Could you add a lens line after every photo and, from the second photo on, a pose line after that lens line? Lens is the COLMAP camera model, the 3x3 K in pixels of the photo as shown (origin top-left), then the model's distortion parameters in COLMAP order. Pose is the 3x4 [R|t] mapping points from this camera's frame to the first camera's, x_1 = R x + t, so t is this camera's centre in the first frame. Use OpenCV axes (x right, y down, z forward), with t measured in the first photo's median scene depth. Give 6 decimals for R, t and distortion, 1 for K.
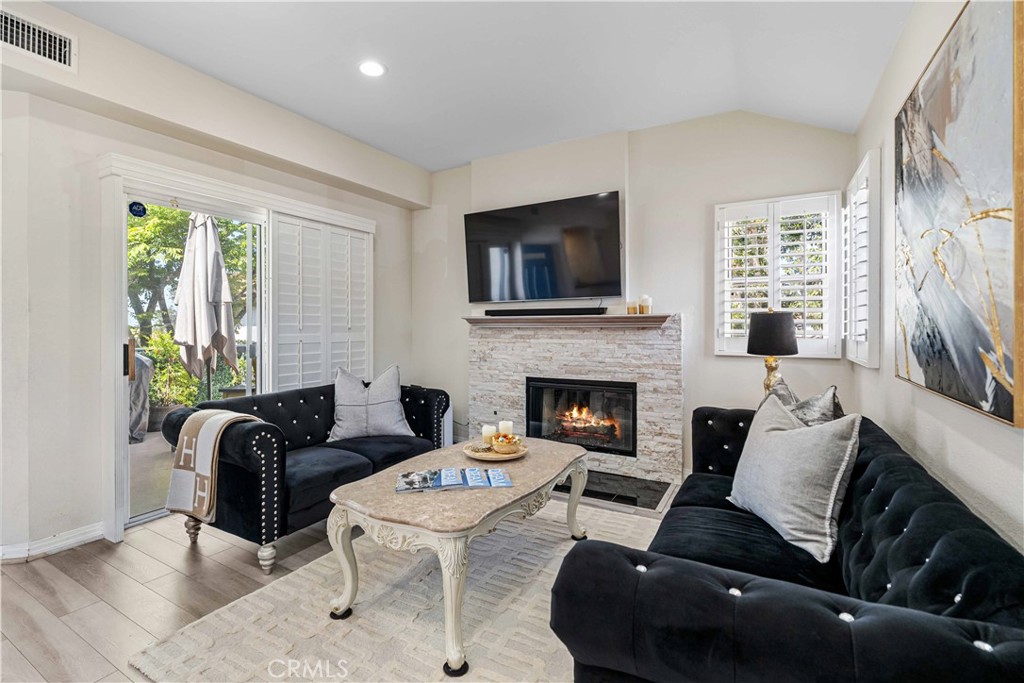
lens RADIAL K [[470.0, 0, 493.6], [0, 470.0, 327.2], [0, 0, 1]] dist [0.001176, 0.000103]
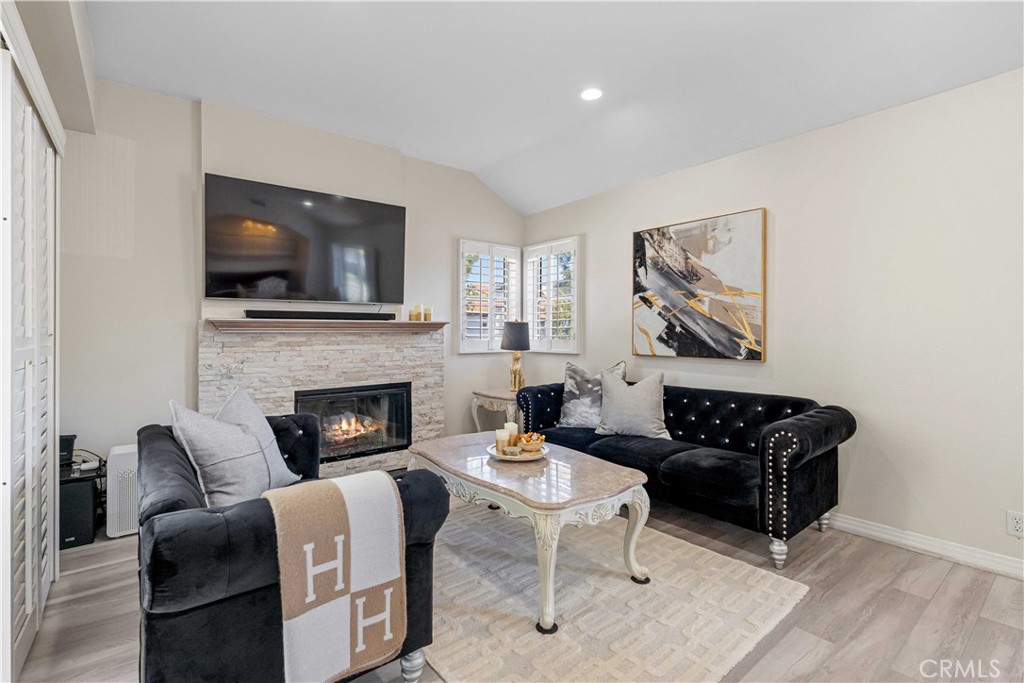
lens RADIAL K [[472.9, 0, 504.8], [0, 472.9, 335.1], [0, 0, 1]] dist [-0.000516, 0.000271]
pose [[0.355589, -0.005890, 0.934624, -0.665807], [0.003454, 0.999982, 0.004988, 0.001867], [-0.934636, 0.001454, 0.355603, 0.388427]]
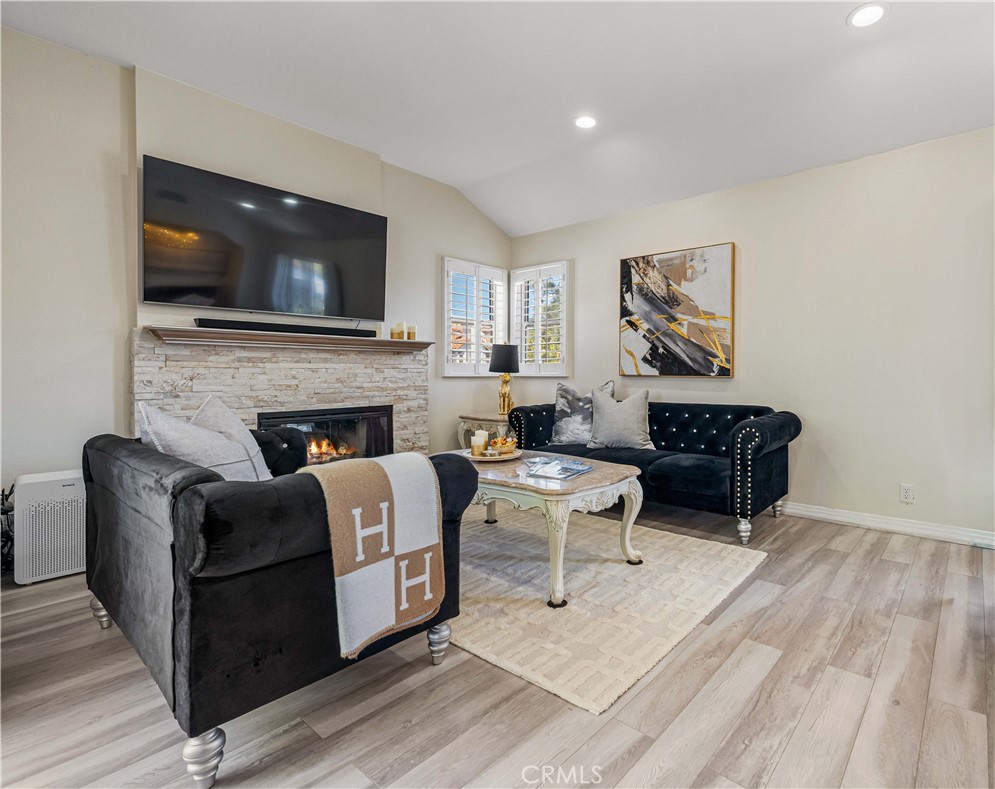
lens RADIAL K [[499.6, 0, 605.4], [0, 499.6, 381.7], [0, 0, 1]] dist [-0.000234, -0.000647]
pose [[0.100246, -0.016619, 0.994824, -0.754992], [0.000177, 0.999861, 0.016686, 0.047371], [-0.994963, -0.001497, 0.100235, 0.412148]]
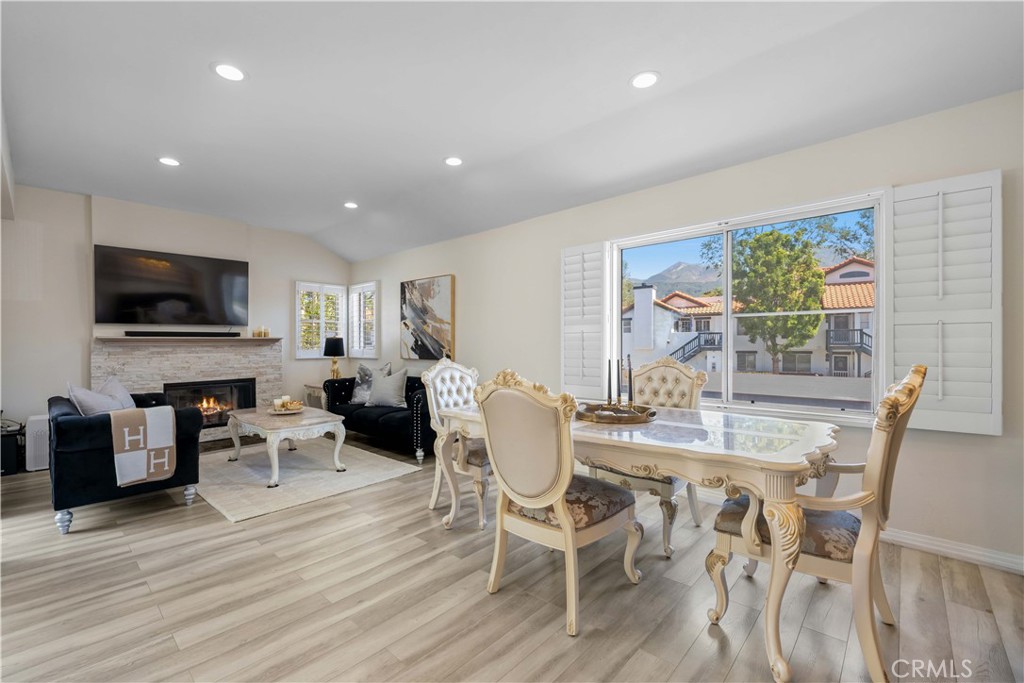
lens RADIAL K [[438.9, 0, 507.0], [0, 438.9, 347.1], [0, 0, 1]] dist [-0.000849, 0.000133]
pose [[0.203726, -0.011734, 0.978958, -1.040225], [0.005065, 0.999927, 0.010931, -0.004273], [-0.979015, 0.002731, 0.203771, -0.198270]]
